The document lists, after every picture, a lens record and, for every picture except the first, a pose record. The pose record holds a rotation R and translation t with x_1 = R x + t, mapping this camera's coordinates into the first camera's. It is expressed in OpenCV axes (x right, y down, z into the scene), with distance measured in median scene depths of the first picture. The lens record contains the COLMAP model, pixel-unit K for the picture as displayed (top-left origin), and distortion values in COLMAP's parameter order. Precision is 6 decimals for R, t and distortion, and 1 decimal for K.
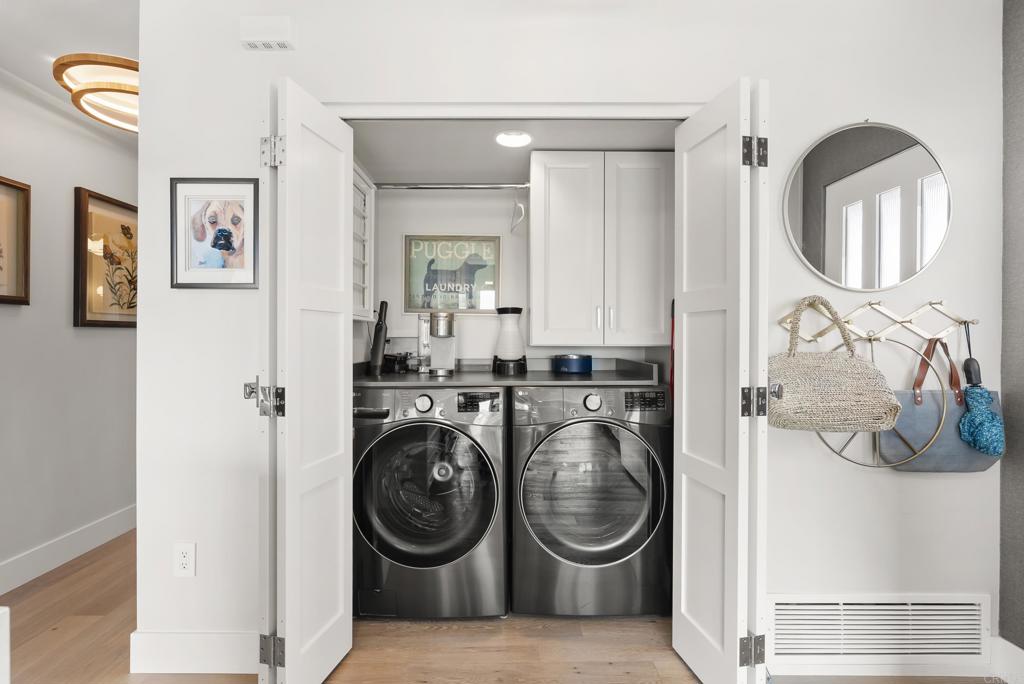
lens RADIAL K [[493.0, 0, 512.0], [0, 493.0, 343.4], [0, 0, 1]] dist [0.001004, -0.000048]
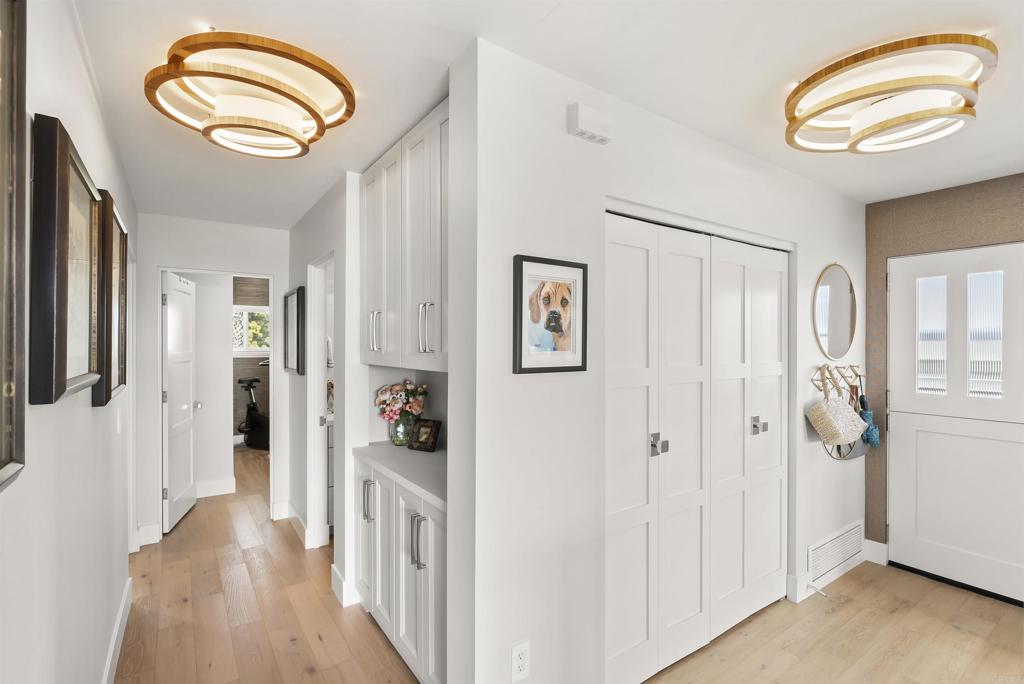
lens RADIAL K [[467.3, 0, 511.8], [0, 467.3, 344.3], [0, 0, 1]] dist [0.000570, -0.000085]
pose [[0.824829, -0.001372, 0.565381, -1.184095], [-0.000883, 0.999993, 0.003715, -0.168618], [-0.565382, -0.003563, 0.824822, 0.278057]]
